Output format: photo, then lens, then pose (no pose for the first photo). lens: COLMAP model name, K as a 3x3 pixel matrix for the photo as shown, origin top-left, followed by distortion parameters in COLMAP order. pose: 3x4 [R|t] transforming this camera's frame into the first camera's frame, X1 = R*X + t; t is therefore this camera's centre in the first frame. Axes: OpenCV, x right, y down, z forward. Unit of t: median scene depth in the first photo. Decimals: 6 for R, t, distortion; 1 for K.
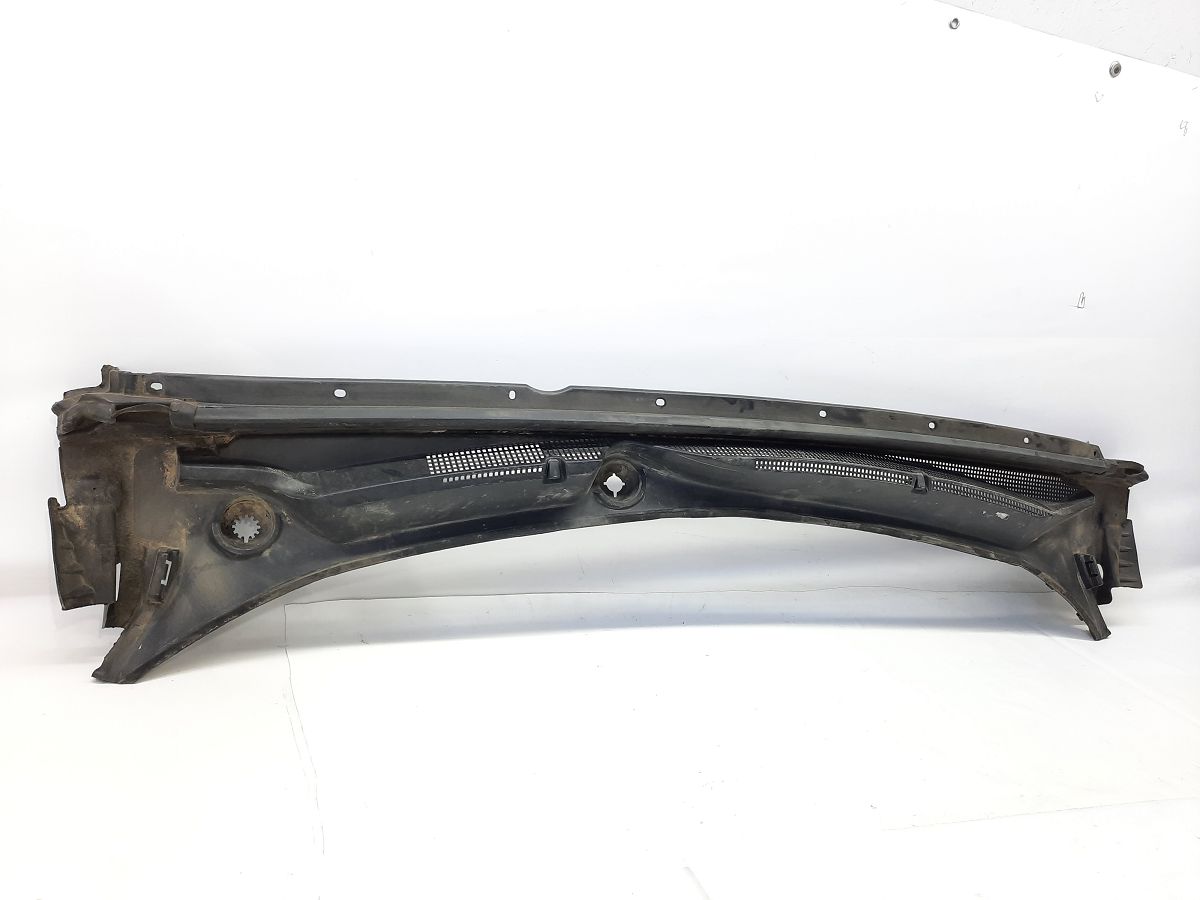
lens RADIAL K [[861.4, 0, 600.0], [0, 861.4, 450.0], [0, 0, 1]] dist [0.087115, -0.099598]
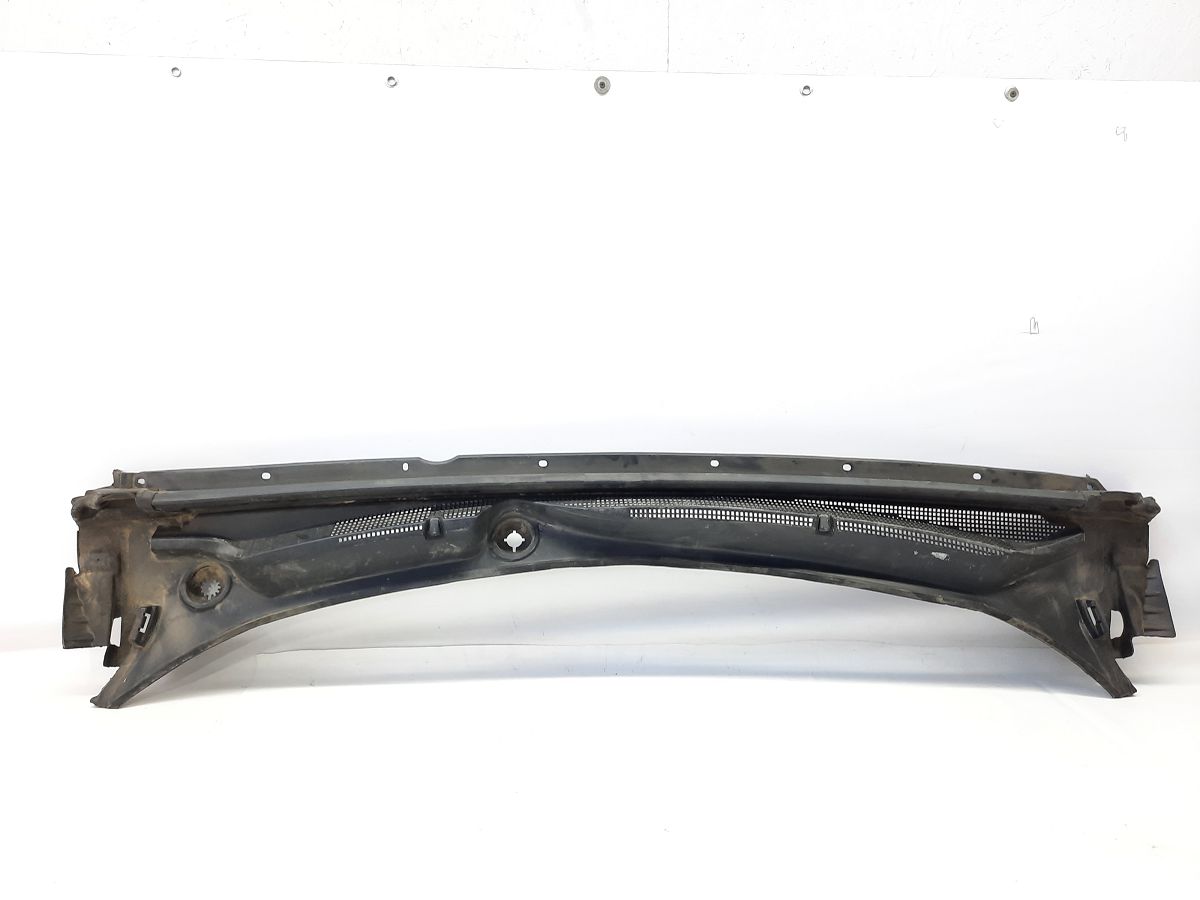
lens RADIAL K [[861.4, 0, 600.0], [0, 861.4, 450.0], [0, 0, 1]] dist [0.087115, -0.099598]
pose [[0.943581, -0.094371, -0.317411, 0.502398], [0.051845, 0.988812, -0.139868, 0.088712], [0.327059, 0.115520, 0.937916, -0.029439]]
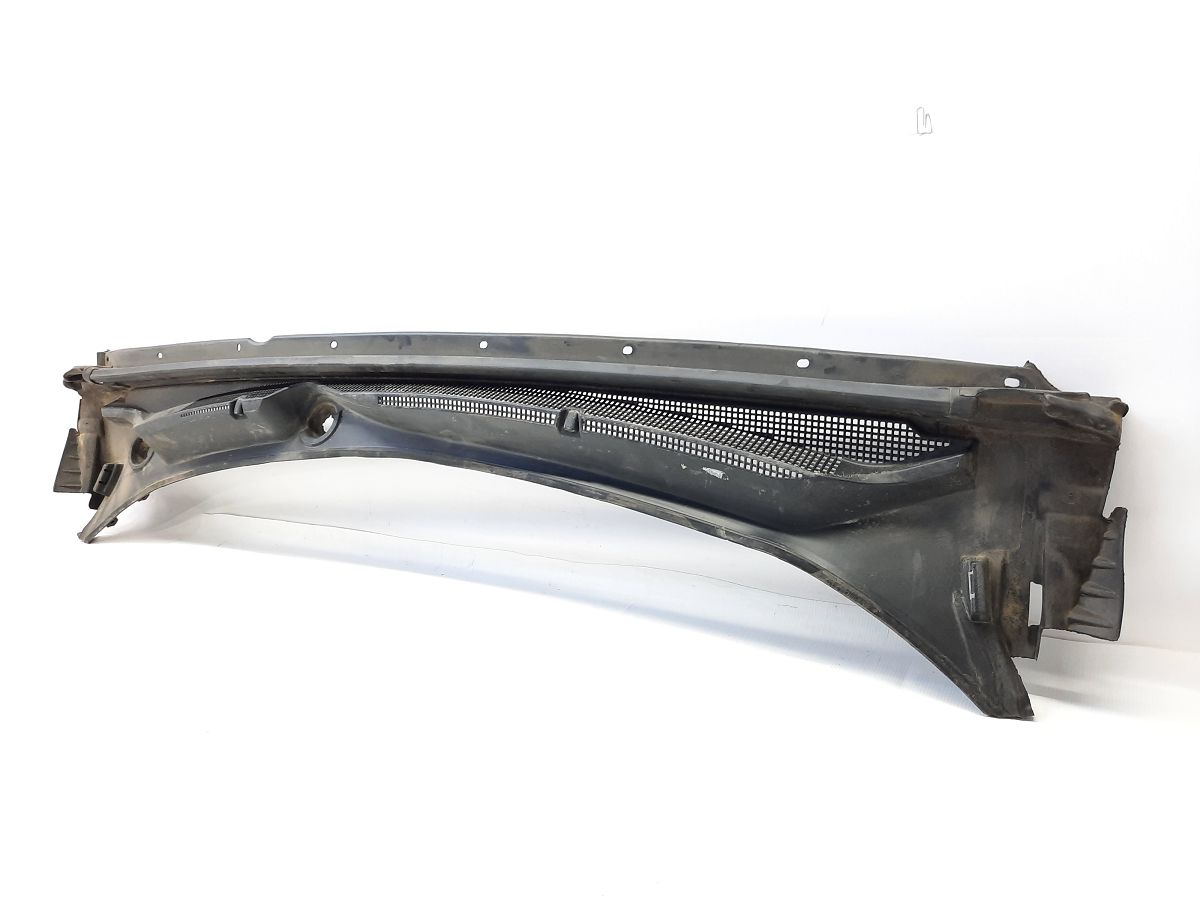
lens RADIAL K [[861.4, 0, 600.0], [0, 861.4, 450.0], [0, 0, 1]] dist [0.087115, -0.099598]
pose [[0.630775, -0.001085, -0.775965, 1.105665], [-0.026928, 0.999366, -0.023287, 0.089486], [0.775498, 0.035584, 0.630346, 0.594875]]
